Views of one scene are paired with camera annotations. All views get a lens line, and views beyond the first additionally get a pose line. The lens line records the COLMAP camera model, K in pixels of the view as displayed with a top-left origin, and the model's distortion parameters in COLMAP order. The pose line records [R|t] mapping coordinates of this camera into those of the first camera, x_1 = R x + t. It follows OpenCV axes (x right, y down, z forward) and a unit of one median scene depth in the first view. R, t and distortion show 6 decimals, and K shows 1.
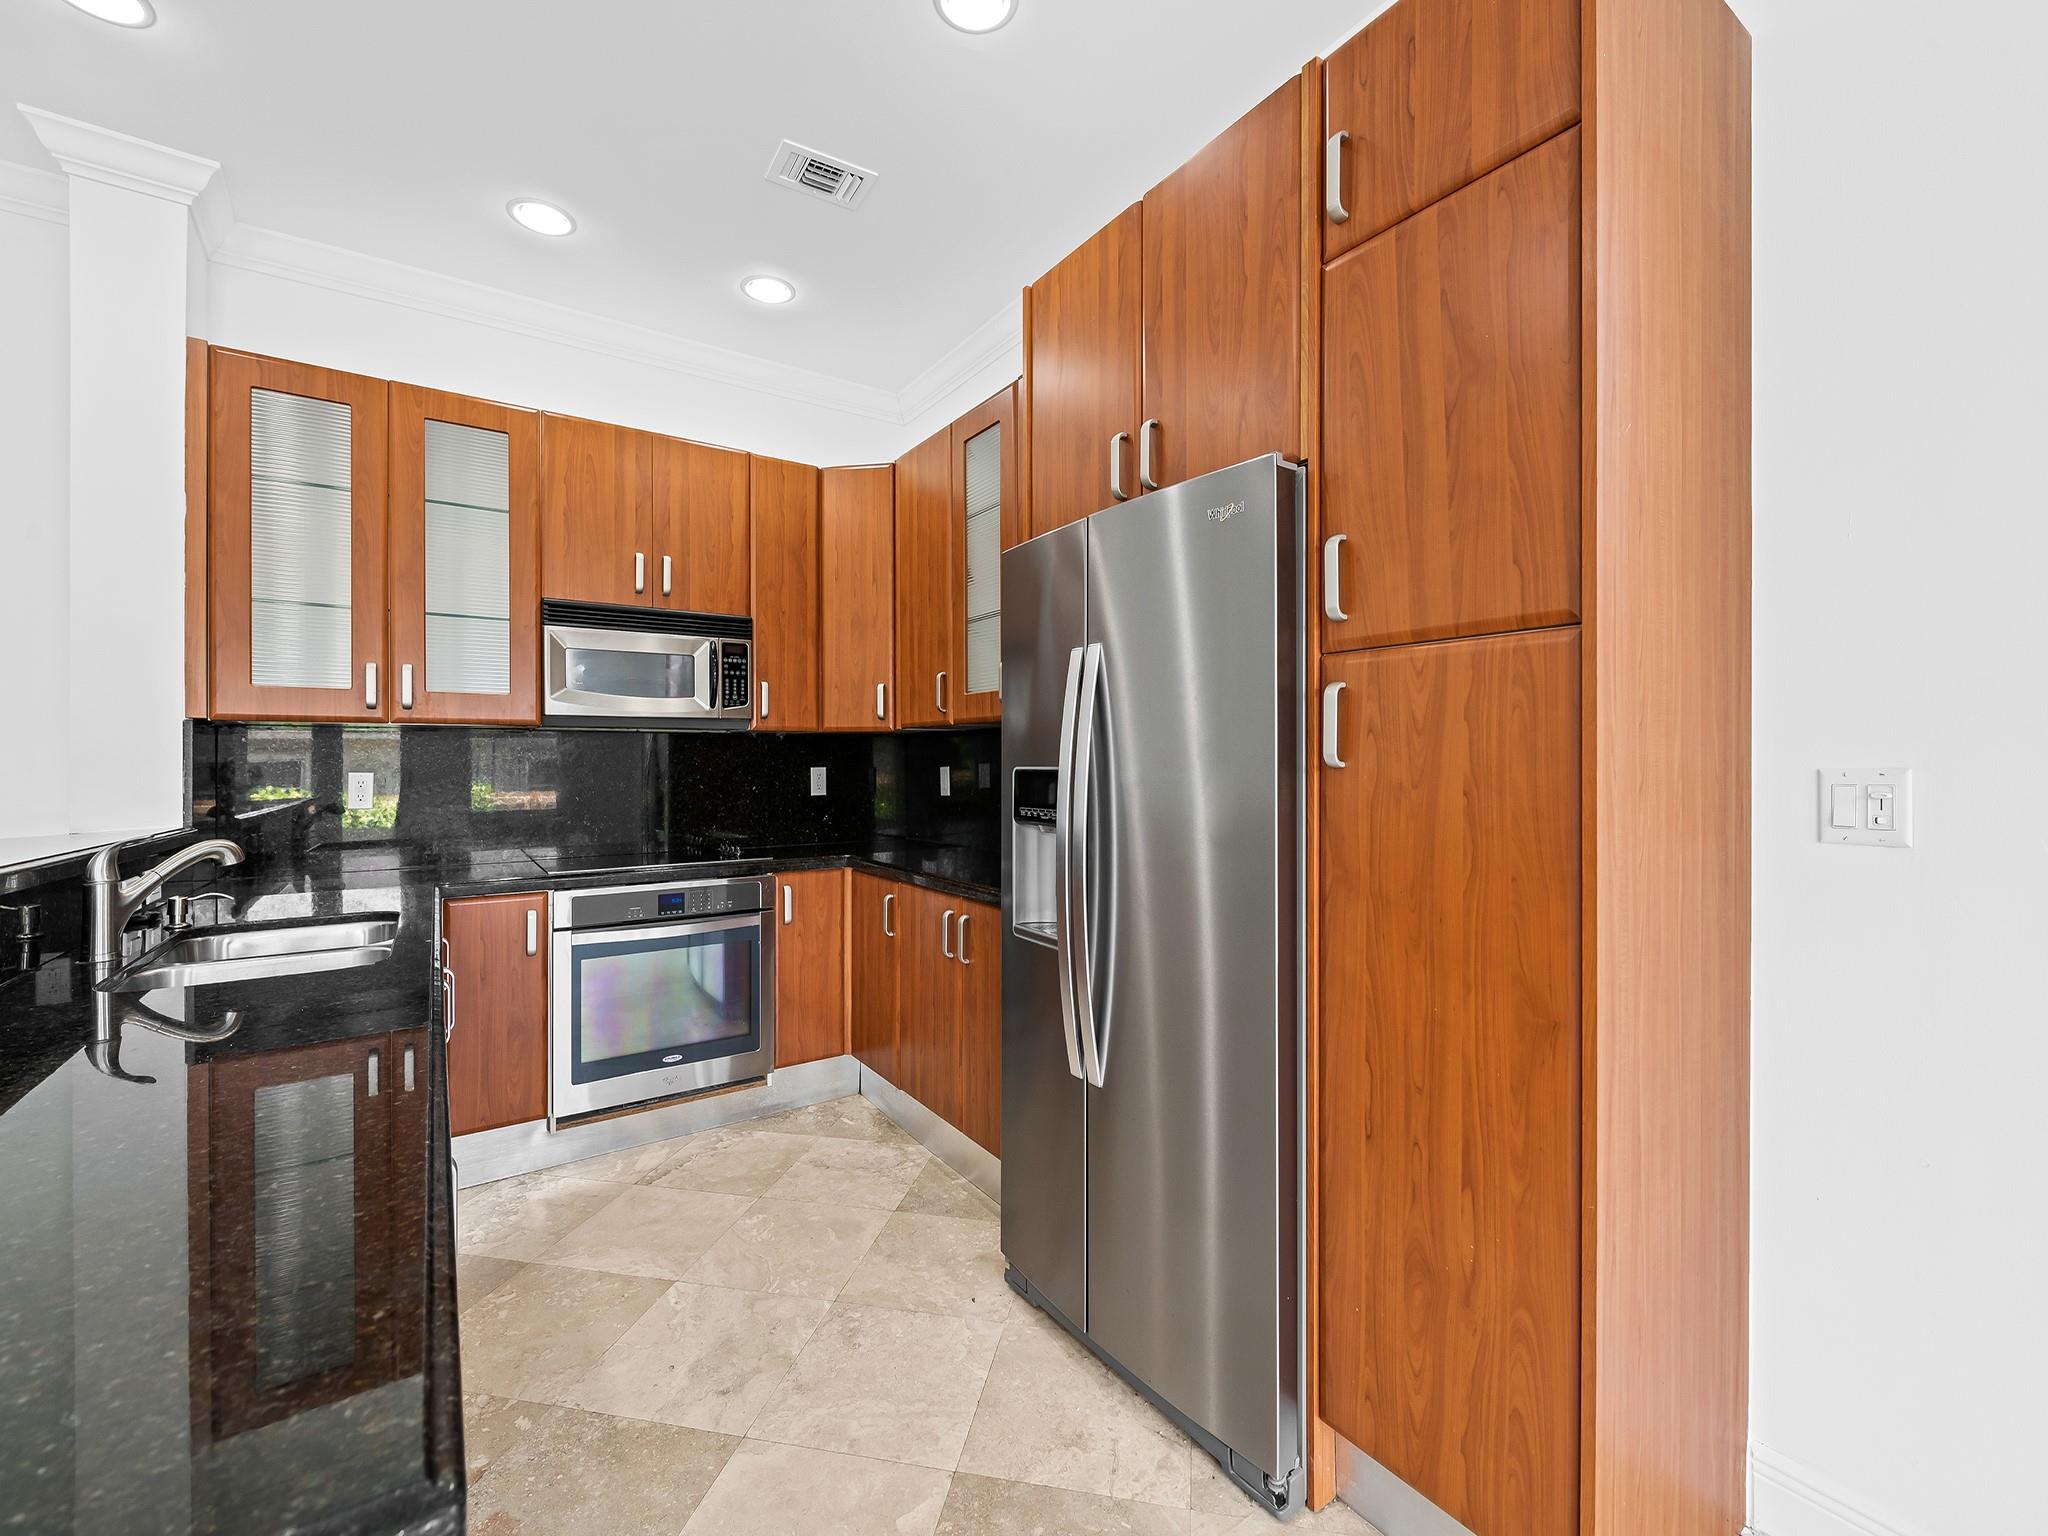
lens RADIAL K [[862.9, 0, 1020.3], [0, 862.9, 759.4], [0, 0, 1]] dist [0.004071, 0.000102]
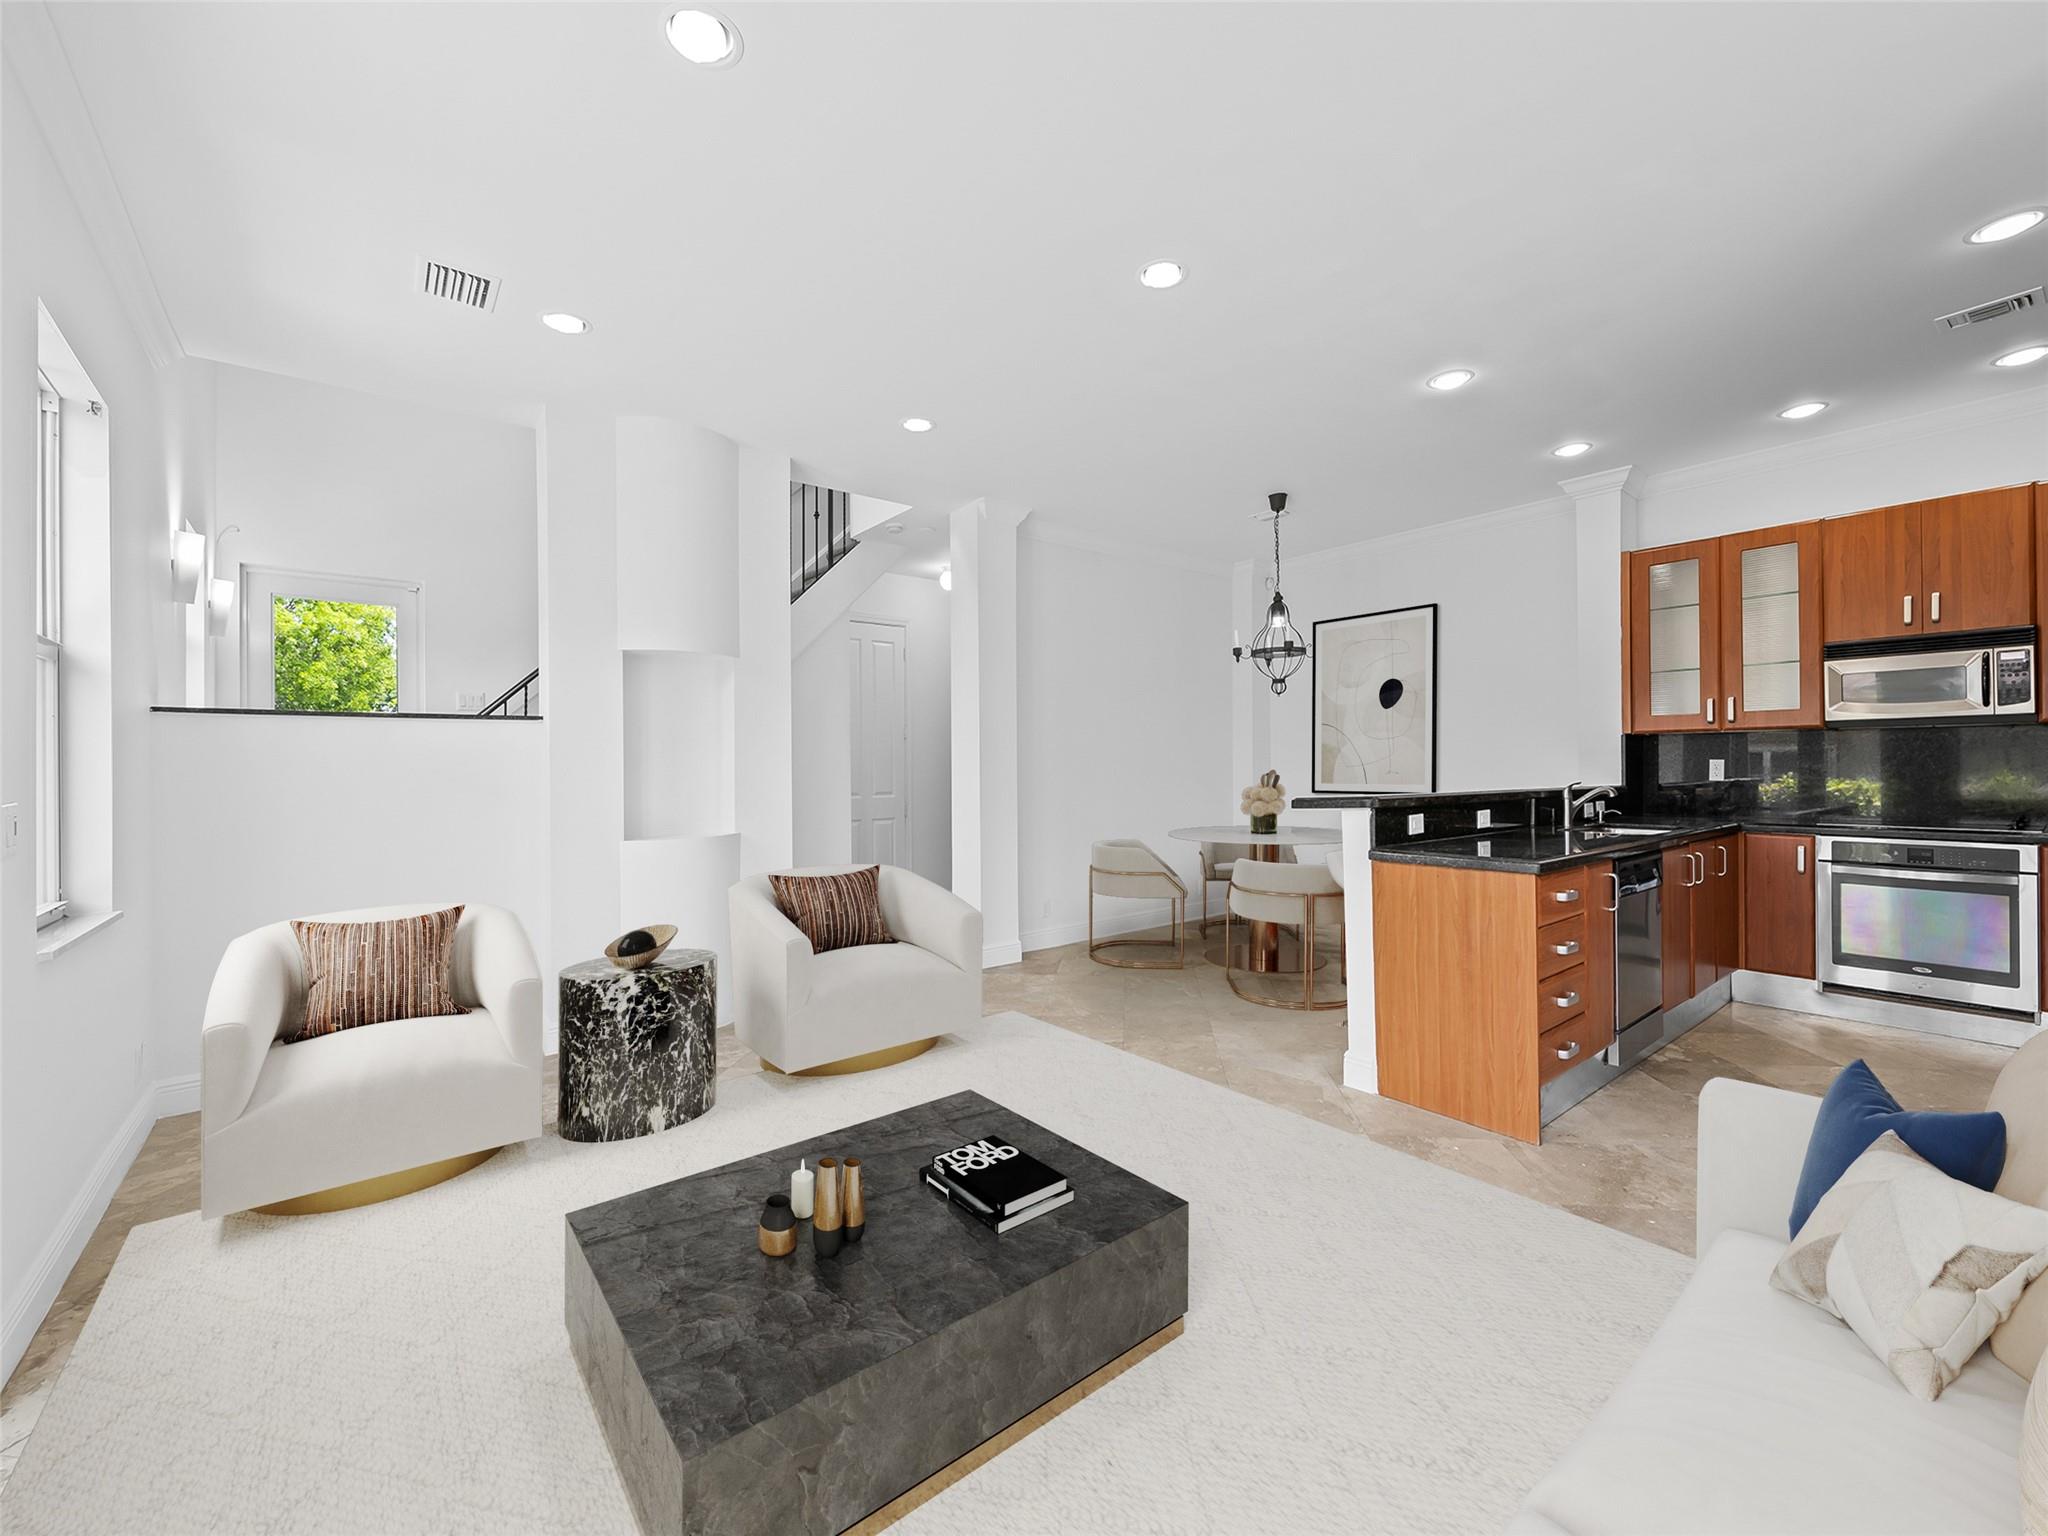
lens RADIAL K [[862.9, 0, 1022.1], [0, 862.9, 763.2], [0, 0, 1]] dist [0.004071, 0.000102]
pose [[0.075189, -0.004760, -0.997158, 0.897089], [0.014186, 0.999893, -0.003703, 0.007802], [0.997068, -0.013867, 0.075248, -0.536243]]
